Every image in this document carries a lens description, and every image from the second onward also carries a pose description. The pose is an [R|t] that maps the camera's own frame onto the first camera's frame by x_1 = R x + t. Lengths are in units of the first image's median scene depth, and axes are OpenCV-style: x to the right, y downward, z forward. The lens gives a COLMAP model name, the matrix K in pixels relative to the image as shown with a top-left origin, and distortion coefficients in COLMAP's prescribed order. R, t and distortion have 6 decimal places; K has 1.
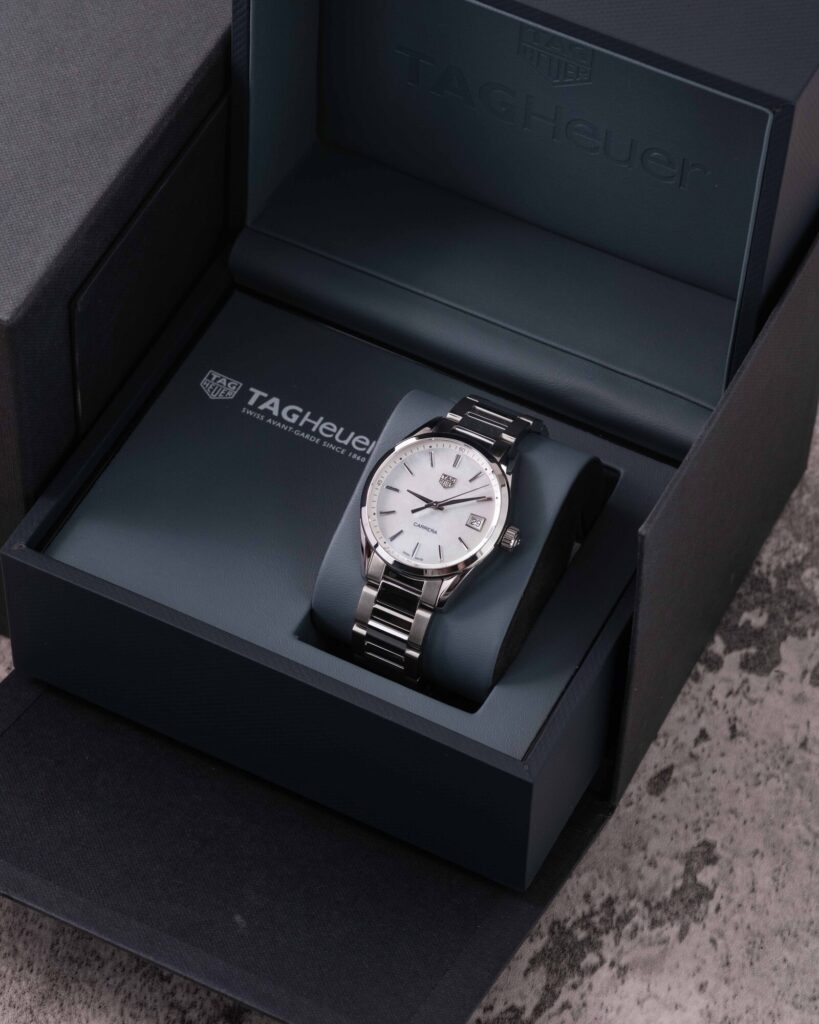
lens RADIAL K [[4386.1, 0, 415.8], [0, 4386.1, 515.8], [0, 0, 1]] dist [0.507558, 0.000000]
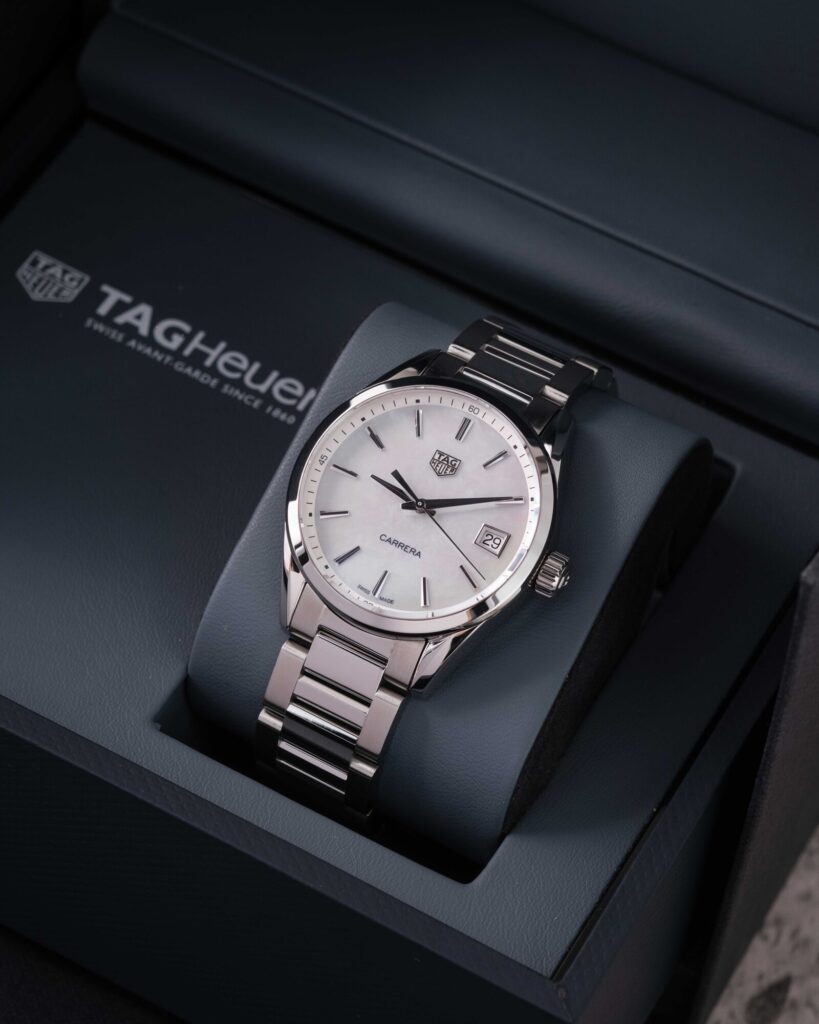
lens RADIAL K [[4386.1, 0, 402.5], [0, 4386.1, 504.1], [0, 0, 1]] dist [0.507558, 0.000000]
pose [[0.997870, 0.059067, 0.027698, -0.012956], [-0.058958, 0.998249, -0.004731, 0.000099], [-0.027929, 0.003087, 0.999605, 0.430742]]
